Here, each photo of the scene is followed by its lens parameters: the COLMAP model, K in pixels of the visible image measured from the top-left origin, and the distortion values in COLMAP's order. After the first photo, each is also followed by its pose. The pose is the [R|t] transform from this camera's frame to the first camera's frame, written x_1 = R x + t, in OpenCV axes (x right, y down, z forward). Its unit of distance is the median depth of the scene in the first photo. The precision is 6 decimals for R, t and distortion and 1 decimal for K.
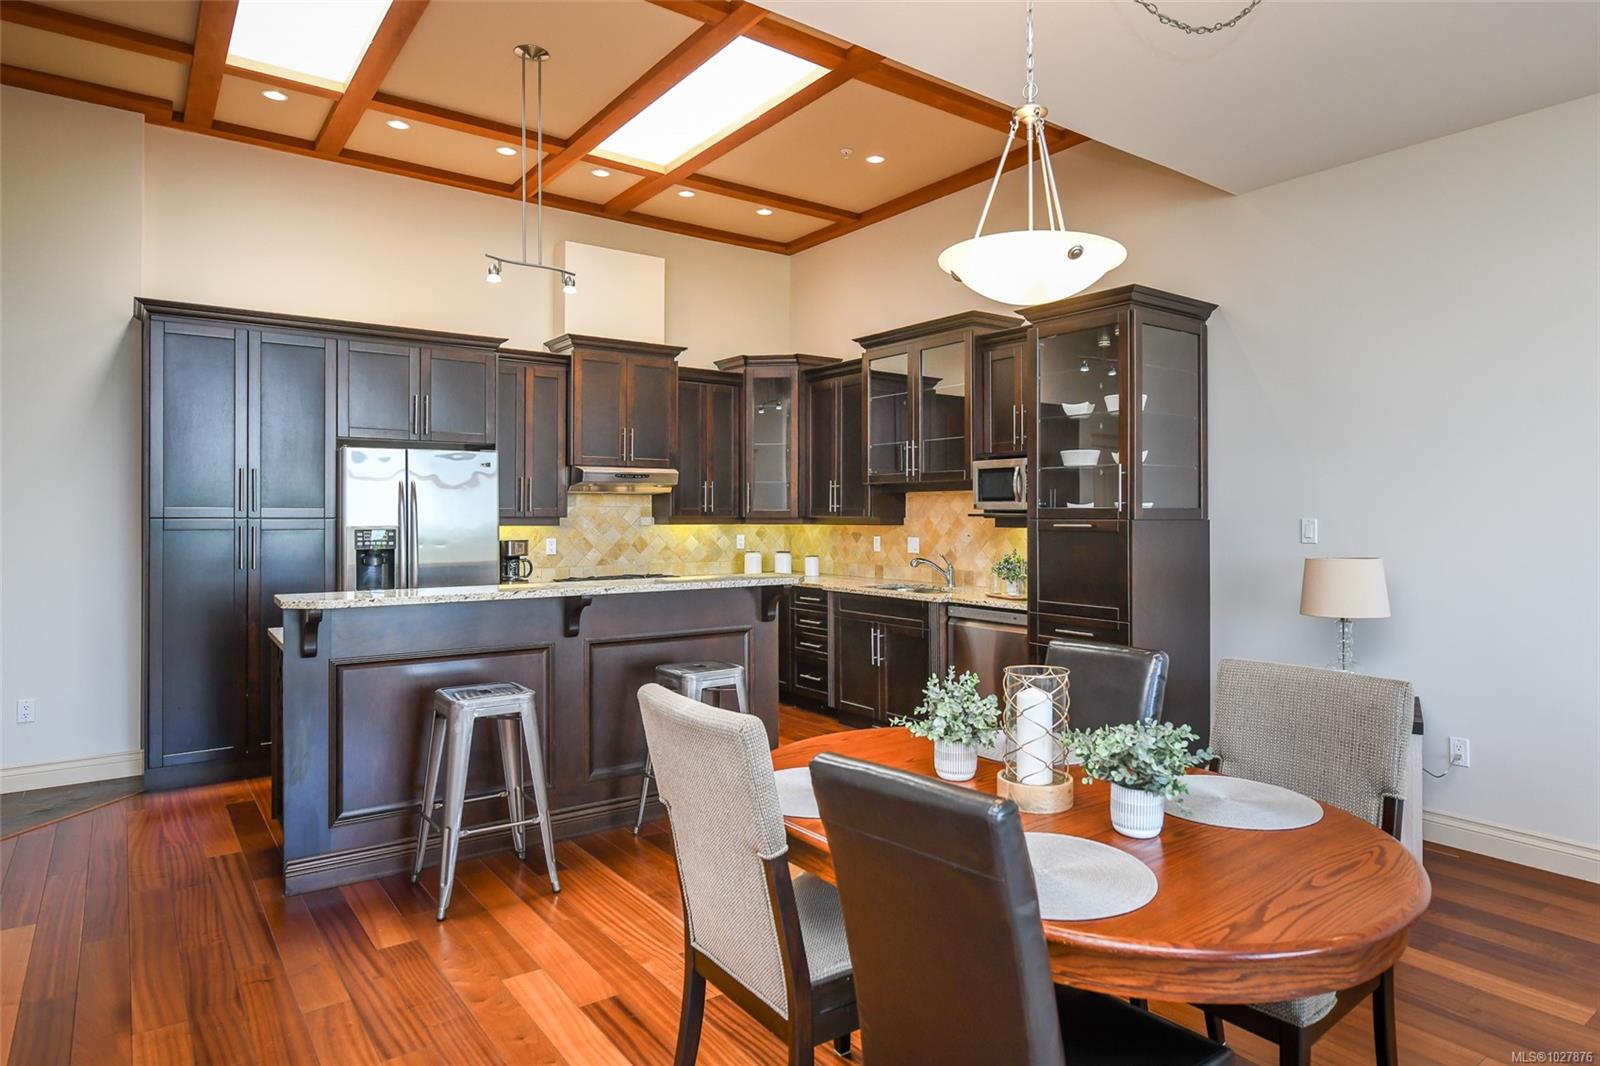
lens RADIAL K [[954.7, 0, 839.2], [0, 954.7, 513.1], [0, 0, 1]] dist [0.001030, -0.000592]
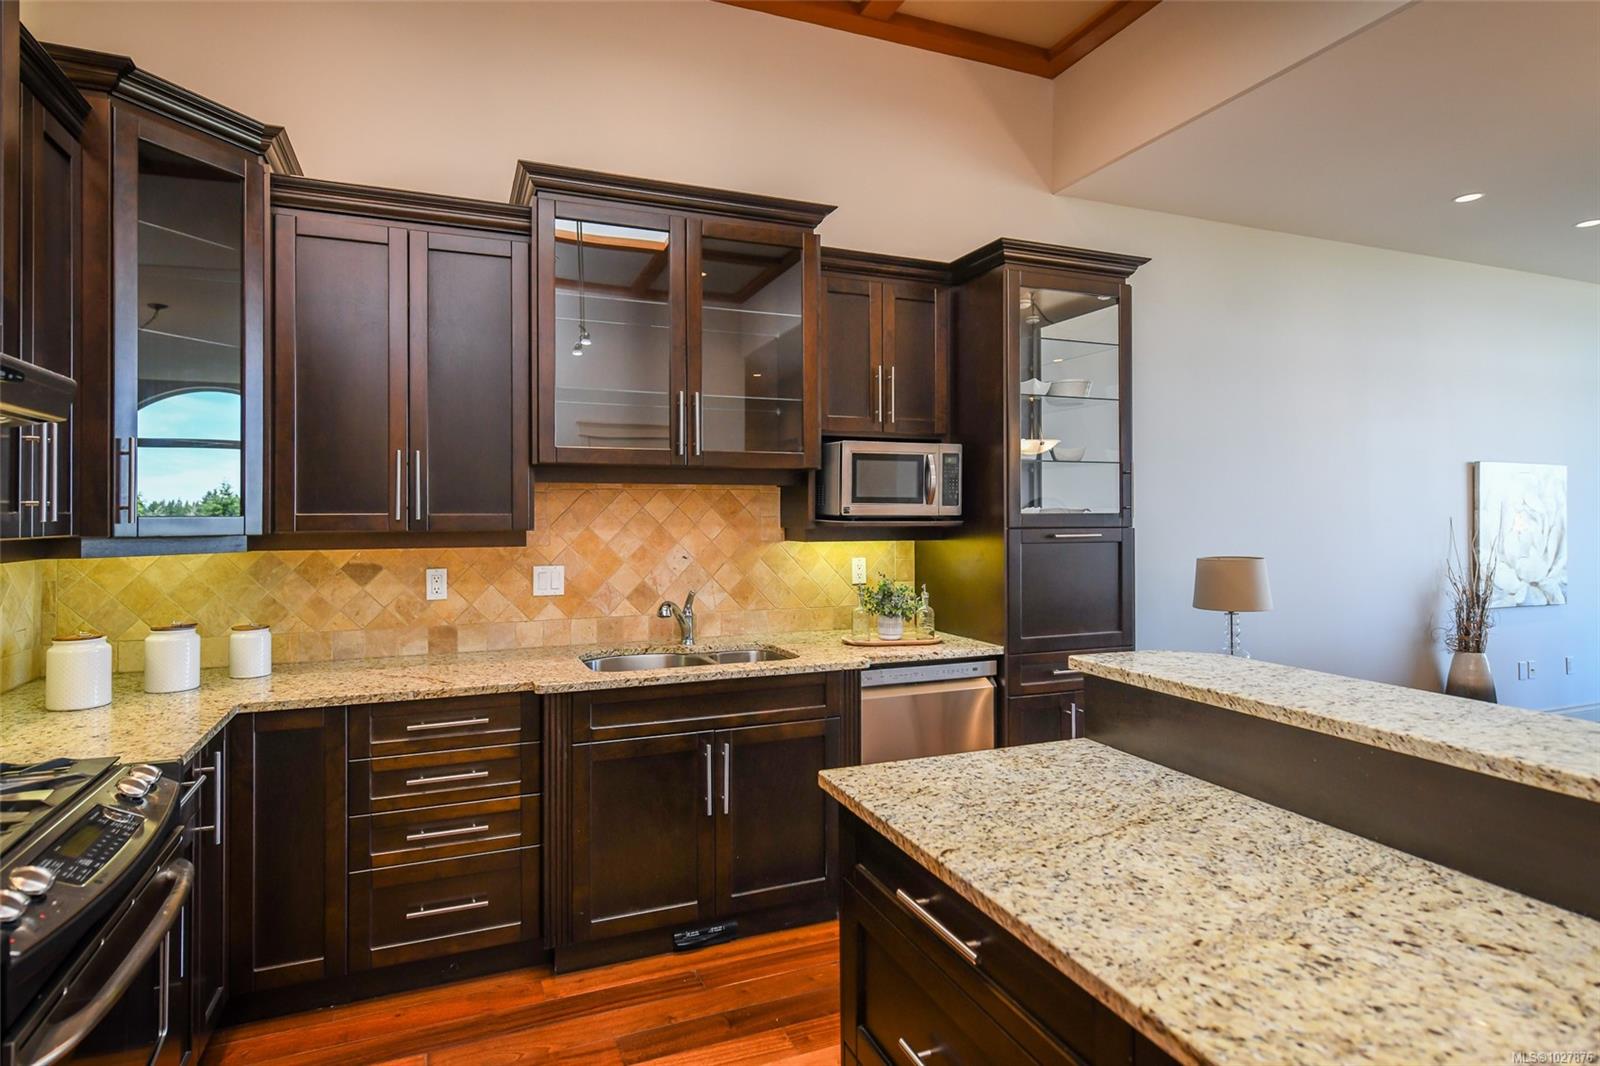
lens RADIAL K [[873.8, 0, 823.1], [0, 873.8, 518.3], [0, 0, 1]] dist [-0.003888, -0.001261]
pose [[0.248708, -0.012926, 0.968492, -0.375230], [0.001568, 0.999915, 0.012943, -0.008366], [-0.968577, -0.001701, 0.248707, 0.747862]]
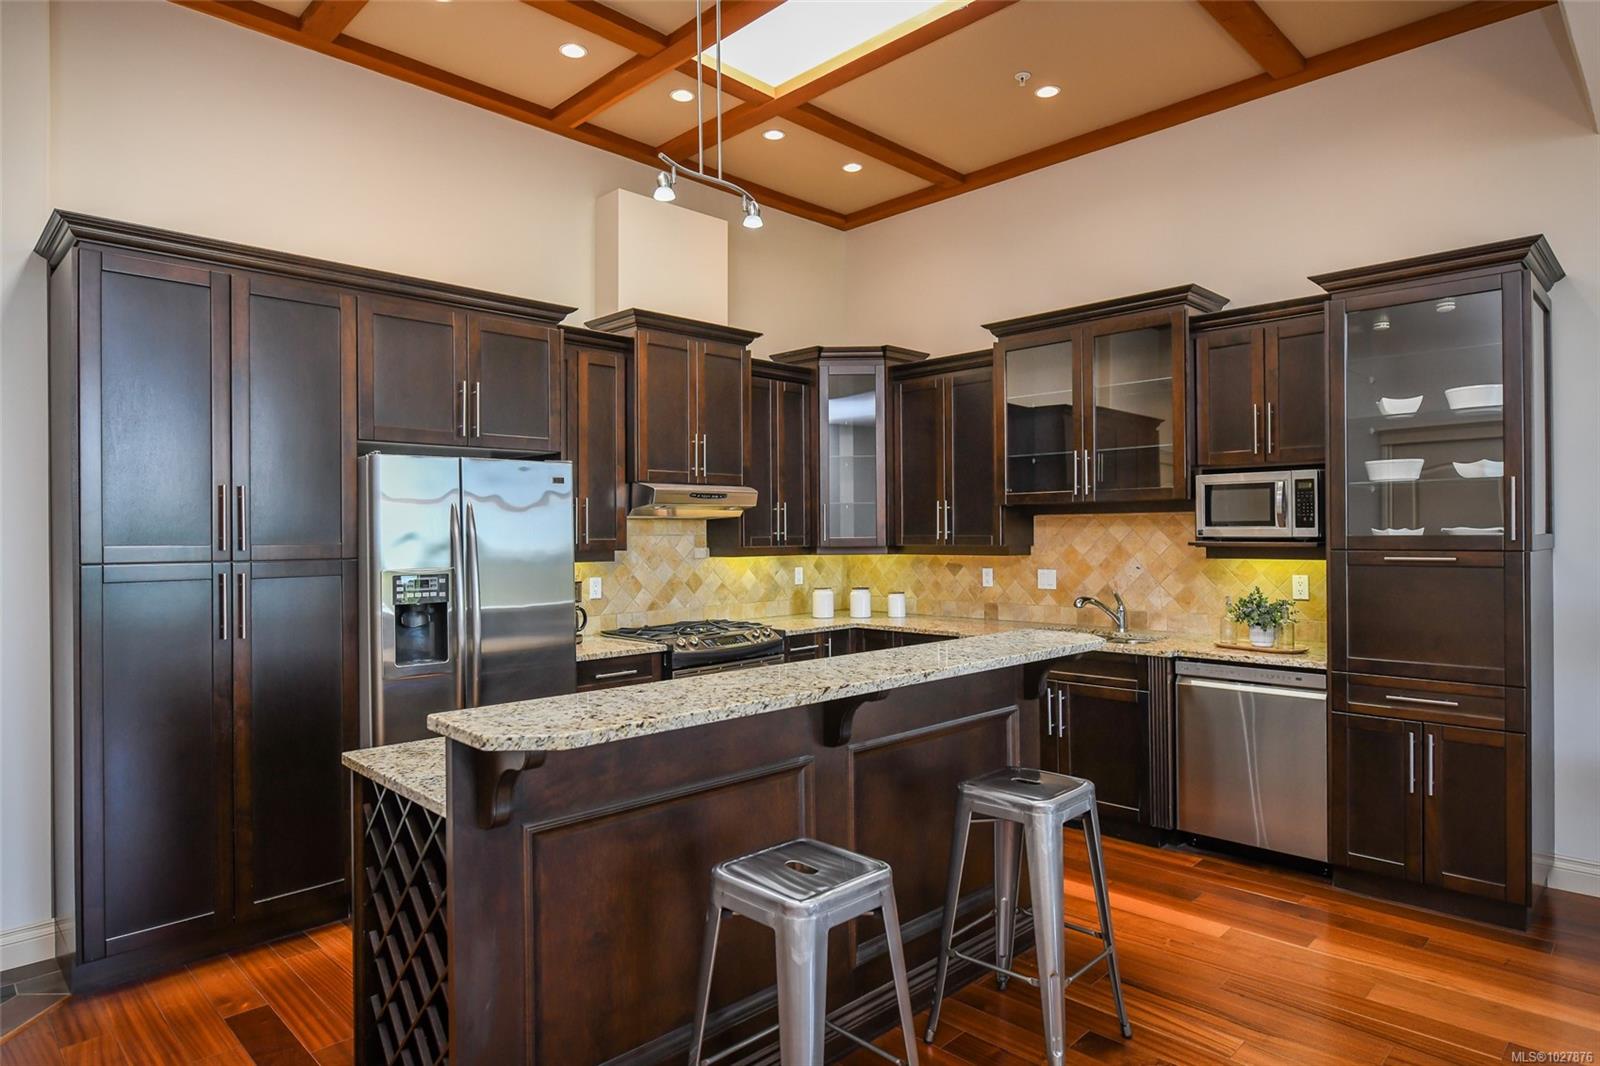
lens RADIAL K [[925.7, 0, 791.5], [0, 925.7, 533.2], [0, 0, 1]] dist [-0.004449, -0.000641]
pose [[0.991199, -0.008674, 0.132097, -0.251275], [0.008662, 0.999962, 0.000662, -0.008629], [-0.132098, 0.000488, 0.991237, 0.249990]]
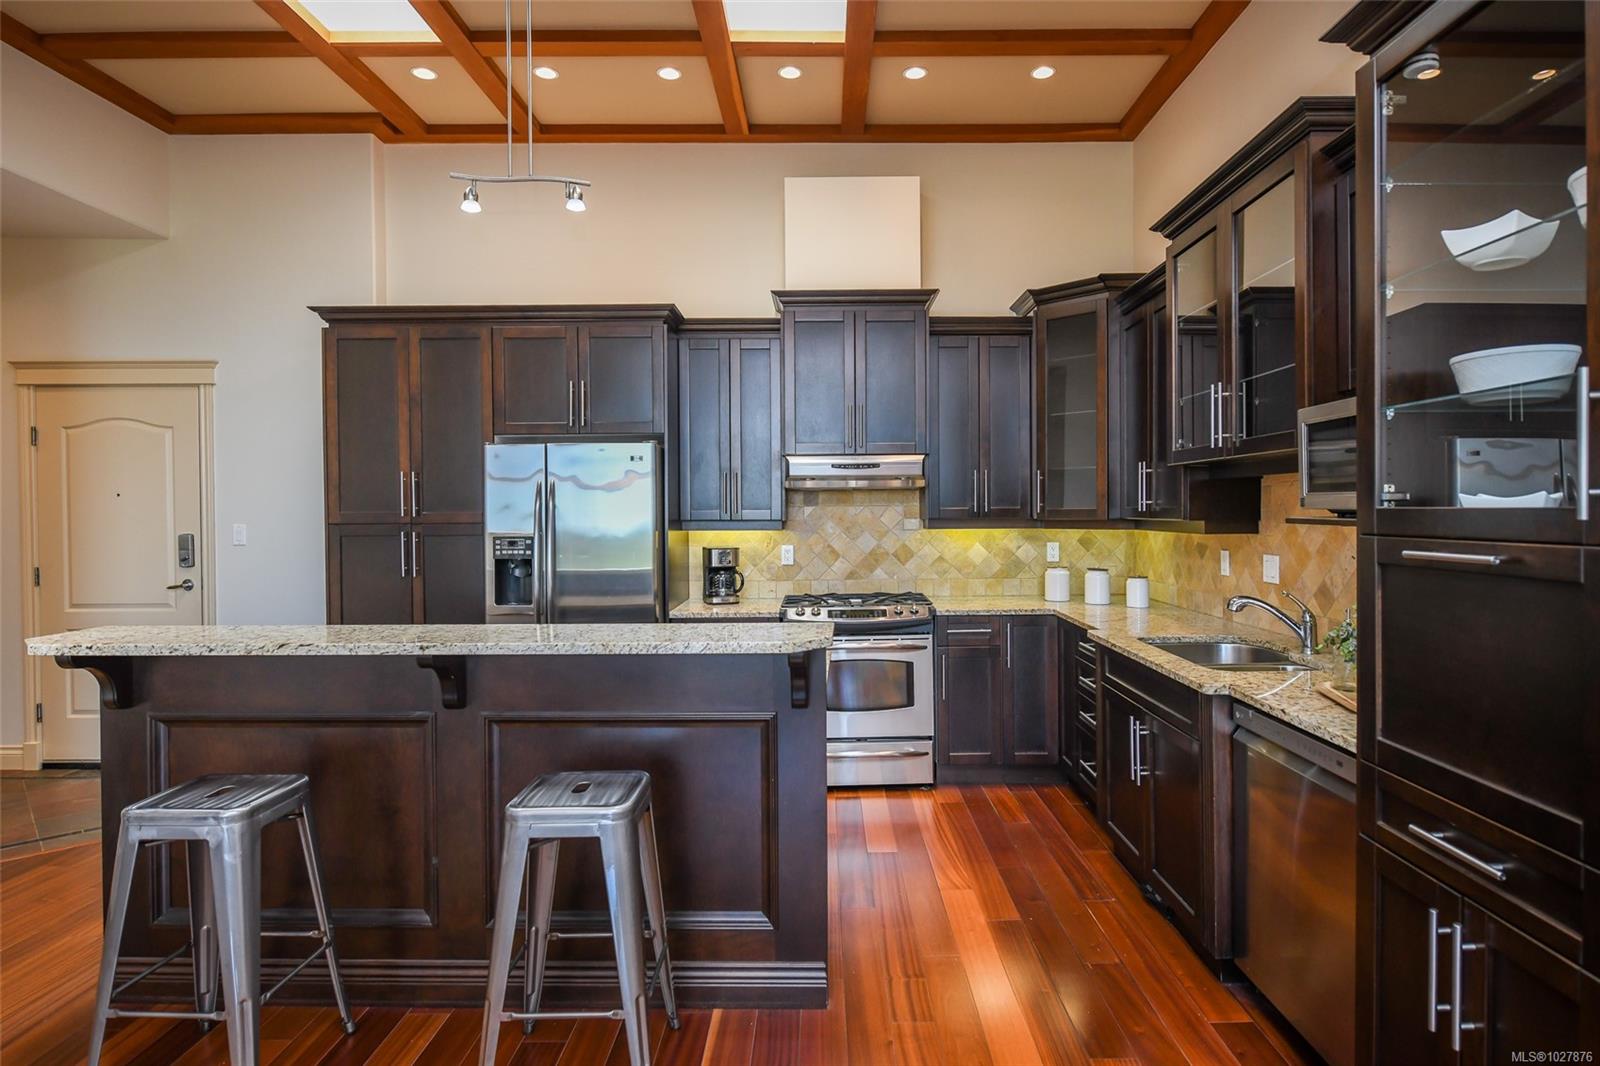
lens RADIAL K [[873.8, 0, 823.1], [0, 873.8, 518.3], [0, 0, 1]] dist [-0.003888, -0.001261]
pose [[0.793989, 0.000228, -0.607933, 0.188404], [0.007959, 0.999910, 0.010769, -0.004930], [0.607881, -0.013388, 0.793916, 0.432645]]
